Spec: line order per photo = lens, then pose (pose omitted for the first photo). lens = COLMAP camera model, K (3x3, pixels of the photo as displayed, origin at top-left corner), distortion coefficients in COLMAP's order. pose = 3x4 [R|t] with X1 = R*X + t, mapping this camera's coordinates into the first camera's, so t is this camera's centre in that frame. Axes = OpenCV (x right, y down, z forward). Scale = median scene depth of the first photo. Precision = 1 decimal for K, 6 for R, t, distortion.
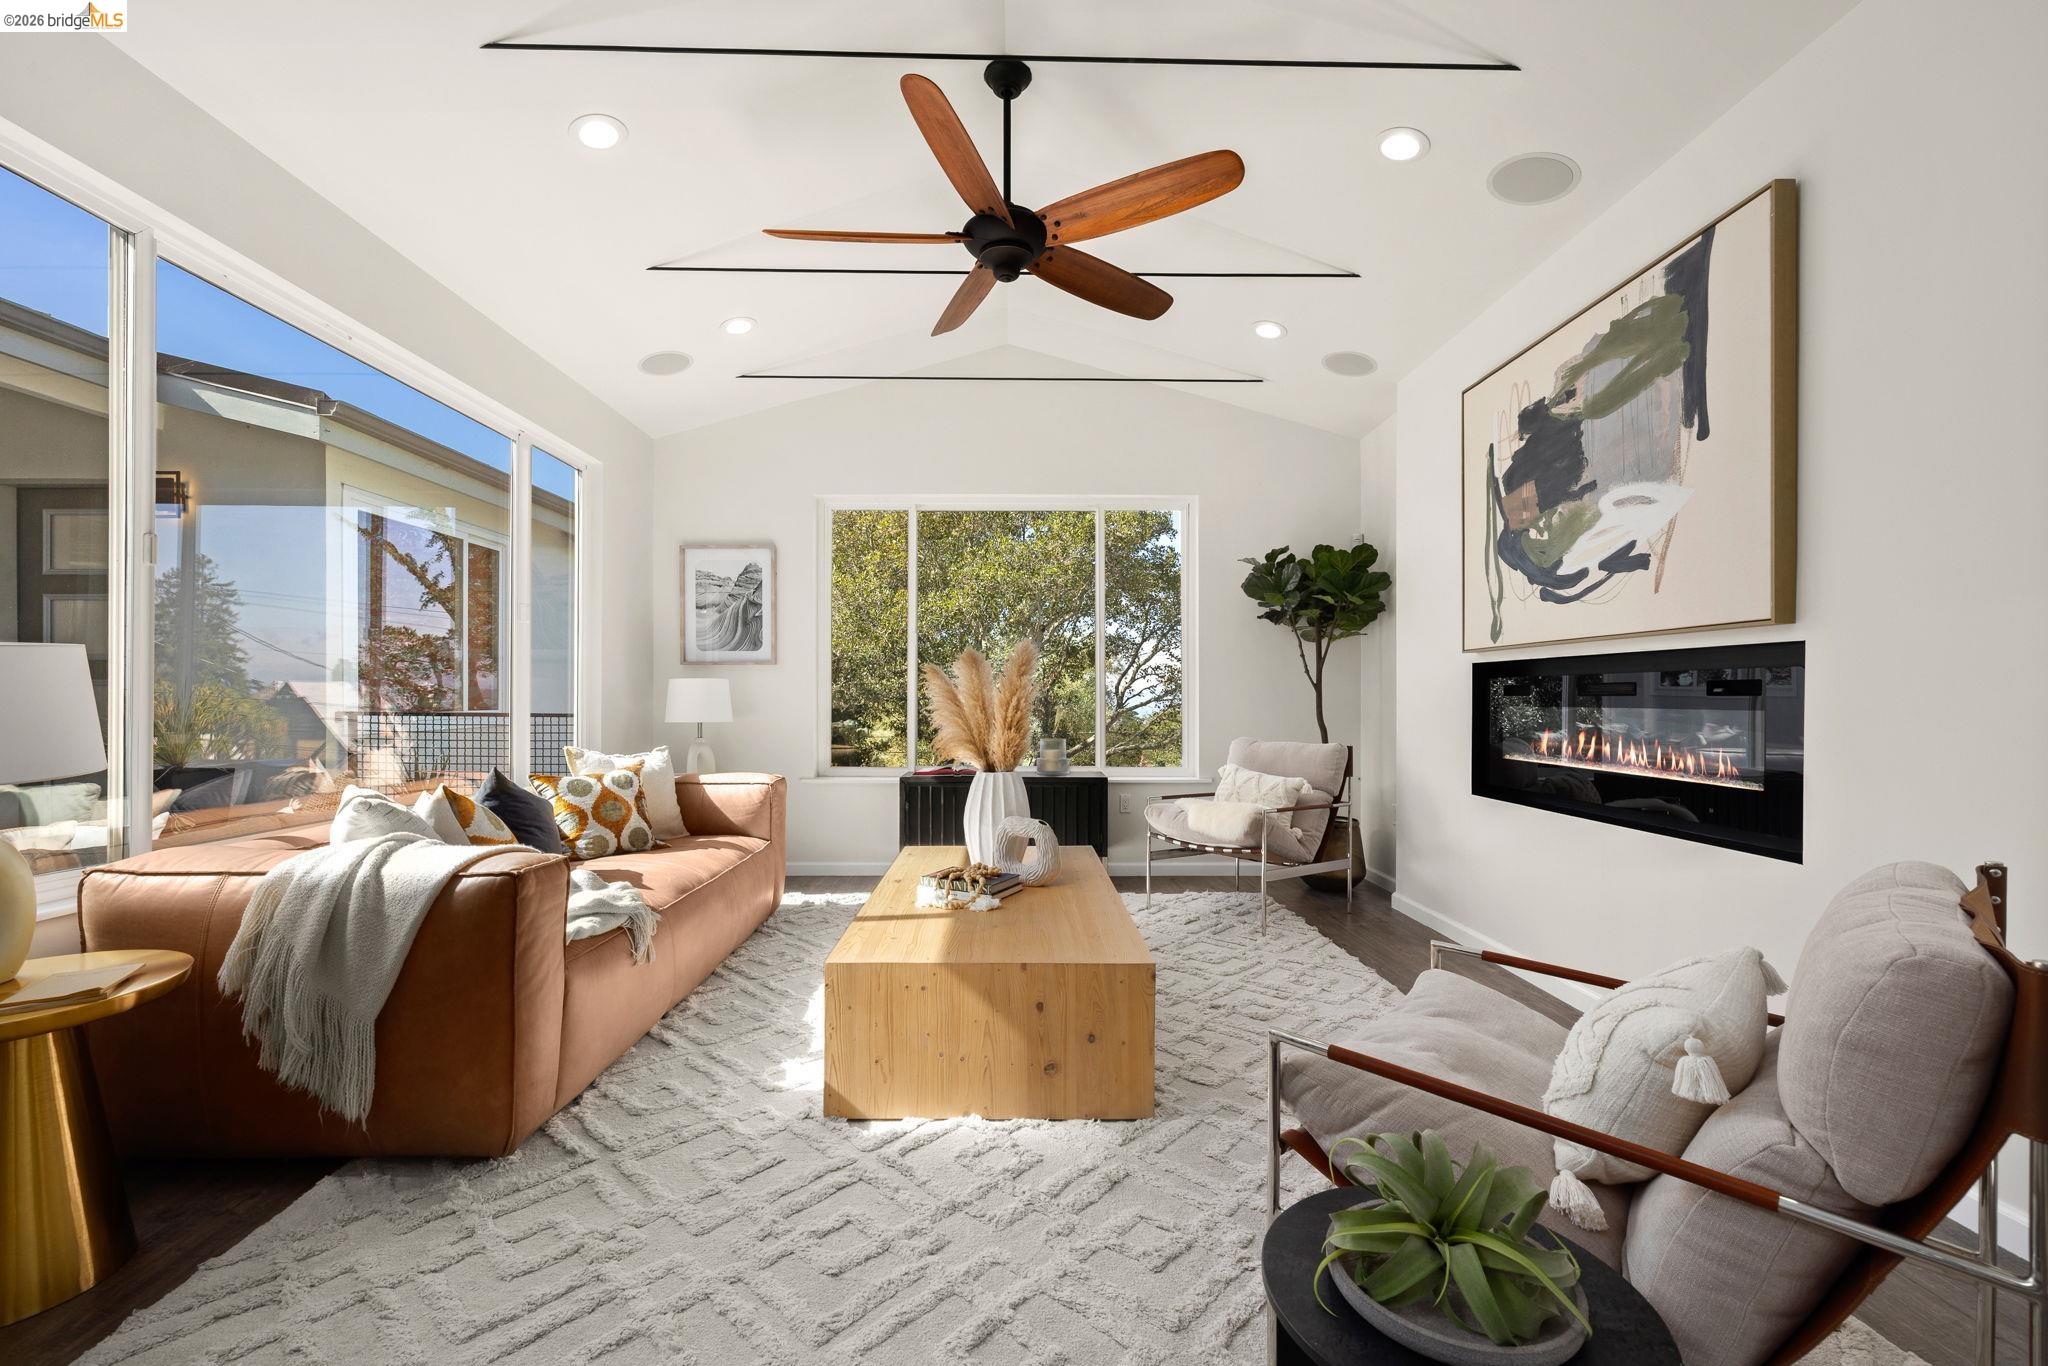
lens RADIAL K [[860.4, 0, 1017.2], [0, 860.4, 699.0], [0, 0, 1]] dist [0.002702, 0.001181]
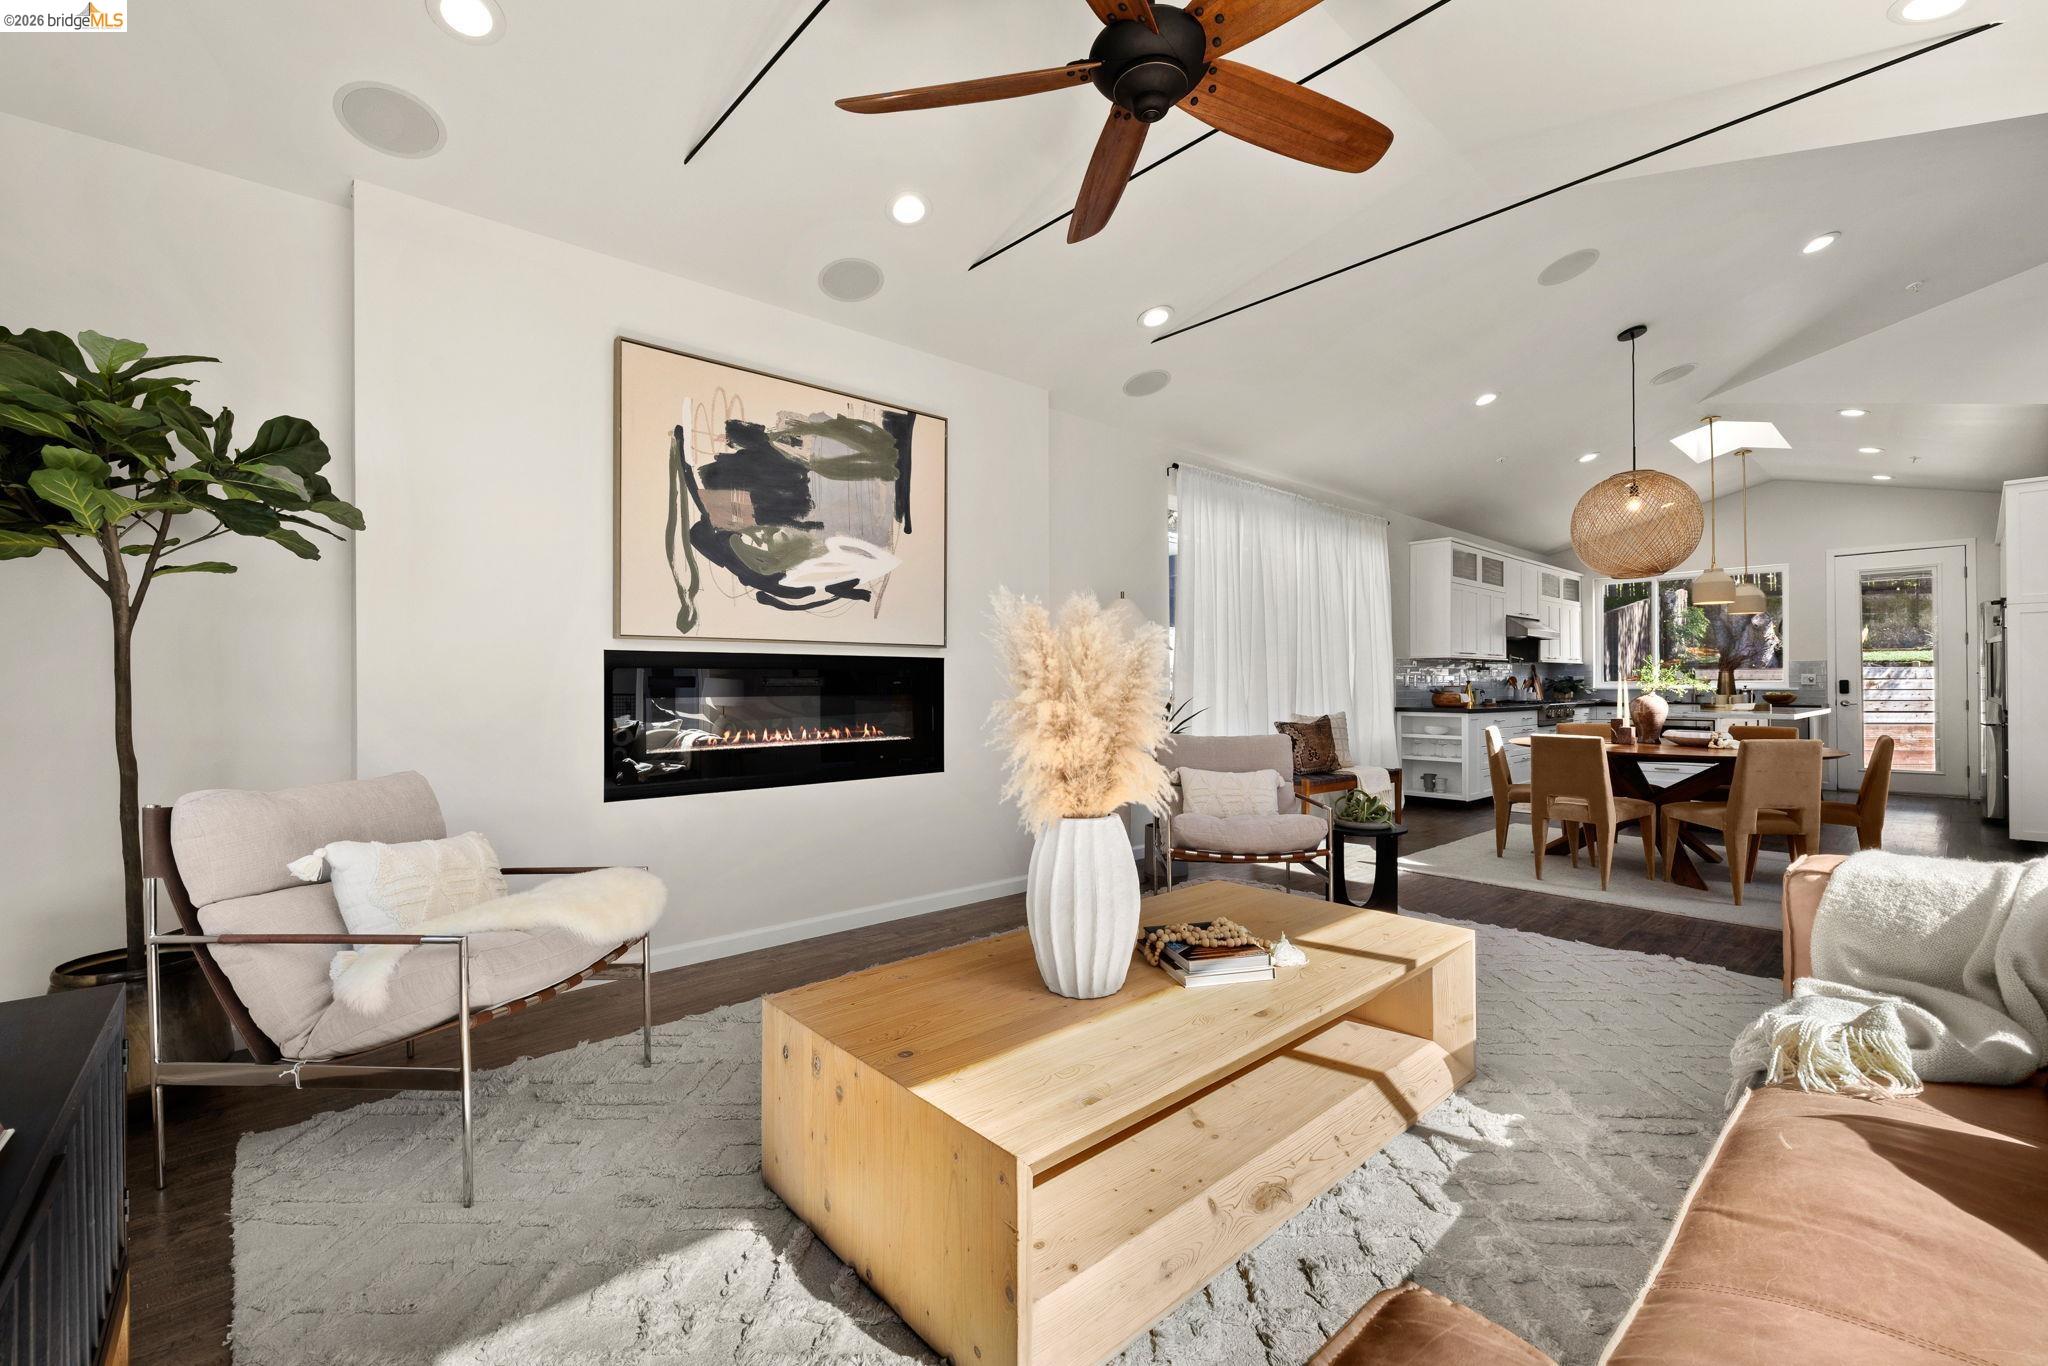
lens RADIAL K [[860.4, 0, 1038.5], [0, 860.4, 682.9], [0, 0, 1]] dist [0.002702, 0.001181]
pose [[-0.666111, 0.007050, 0.745819, -0.442366], [0.008190, 0.999964, -0.002137, -0.003396], [-0.745808, 0.004685, -0.666145, 1.373241]]
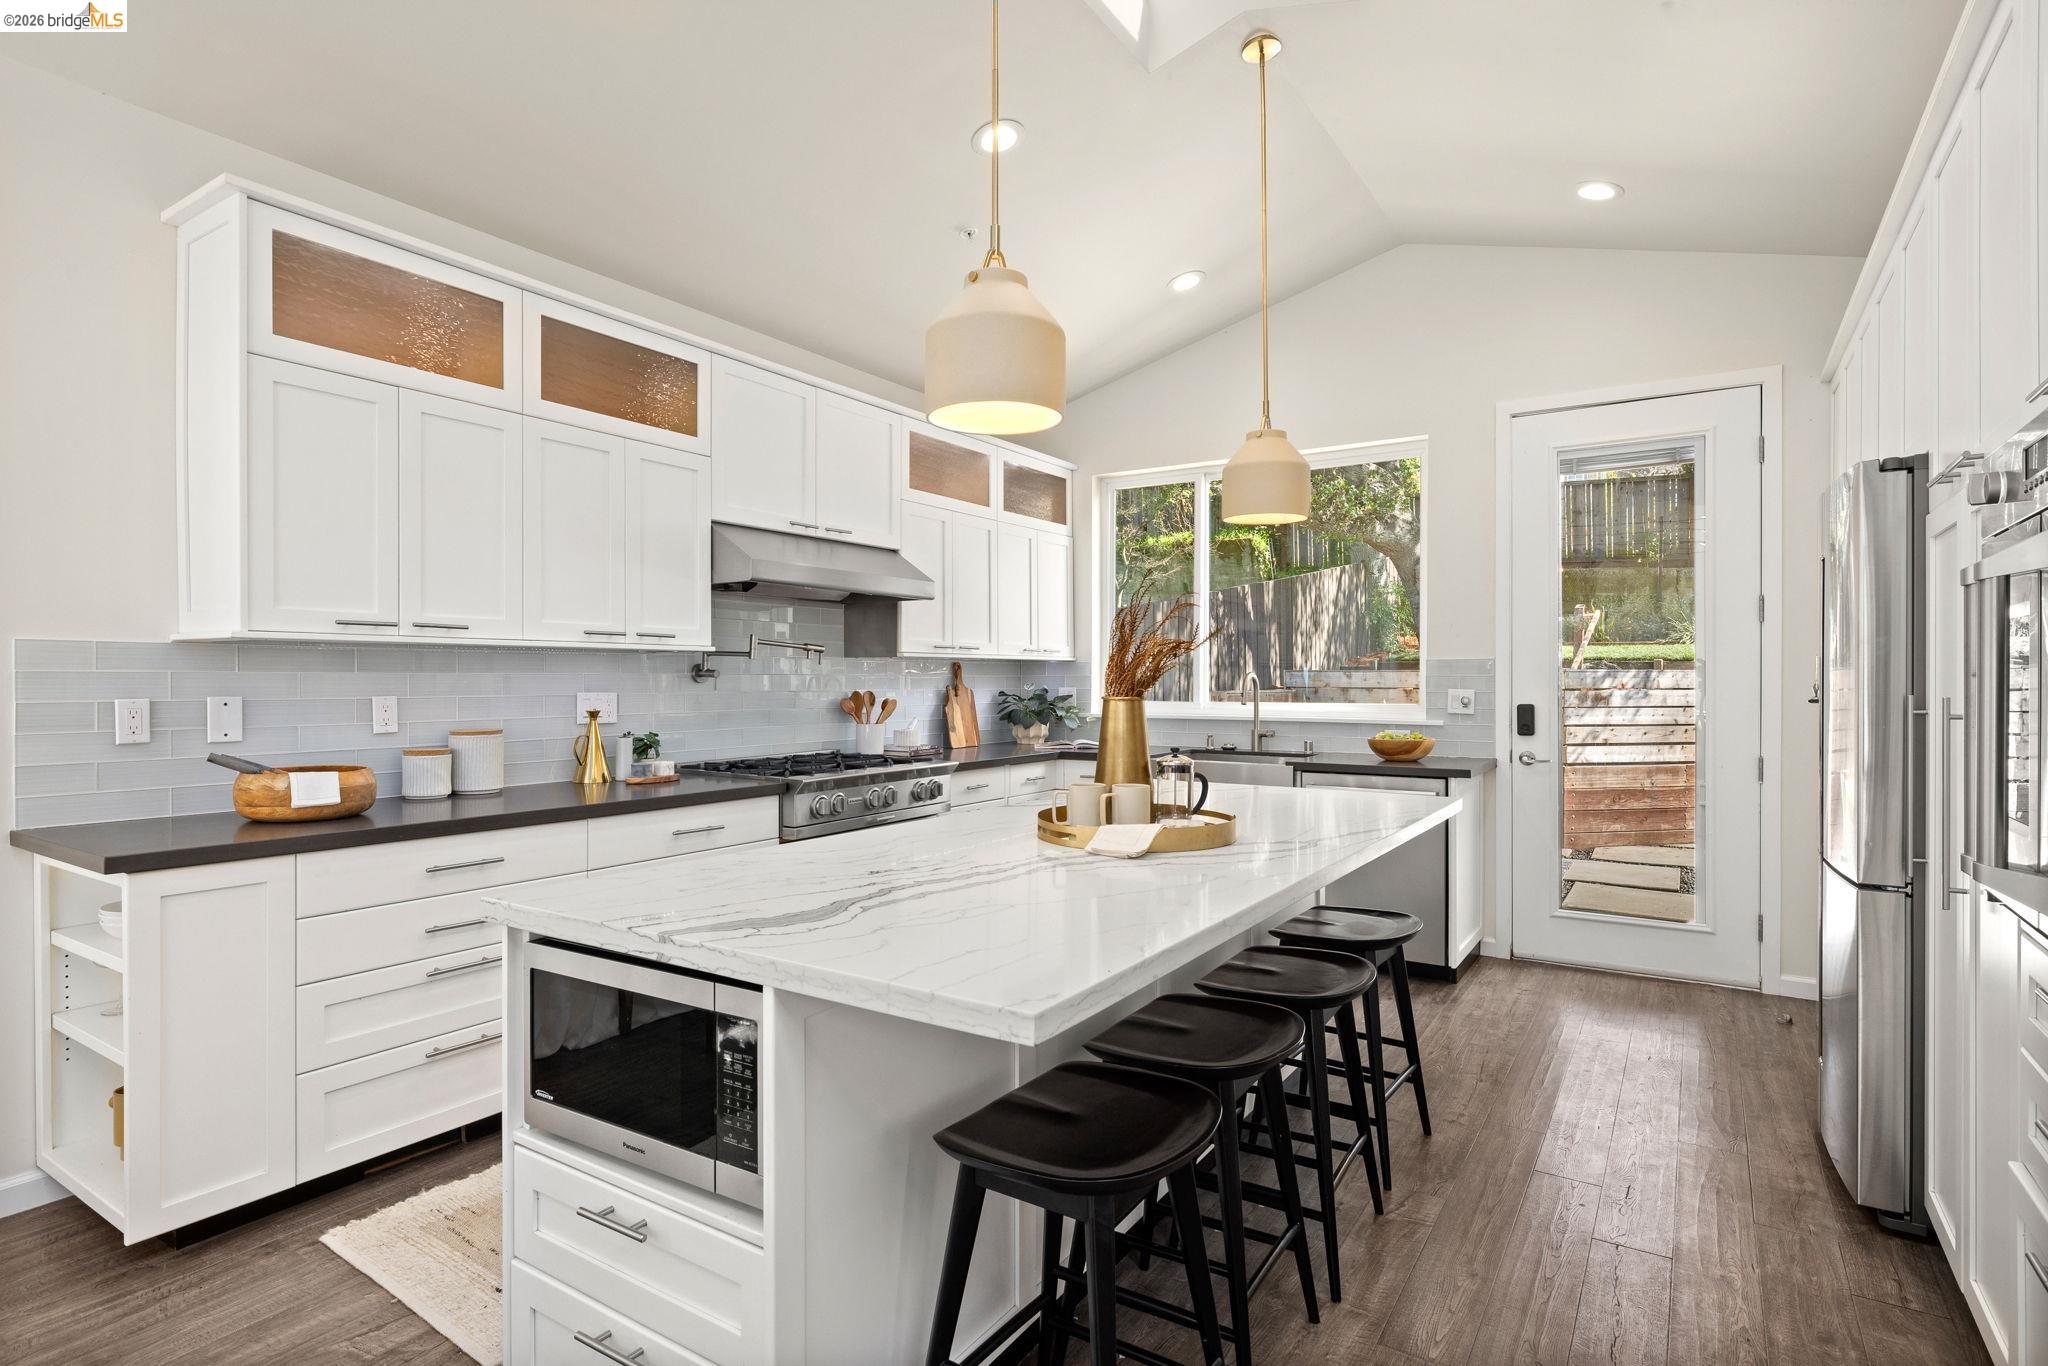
lens RADIAL K [[1047.2, 0, 1018.4], [0, 1047.2, 686.3], [0, 0, 1]] dist [-0.001192, 0.000470]
pose [[-0.827621, -0.001172, 0.561286, -0.335498], [0.004128, 0.999958, 0.008174, -0.034867], [-0.561272, 0.009081, -0.827582, -0.691687]]
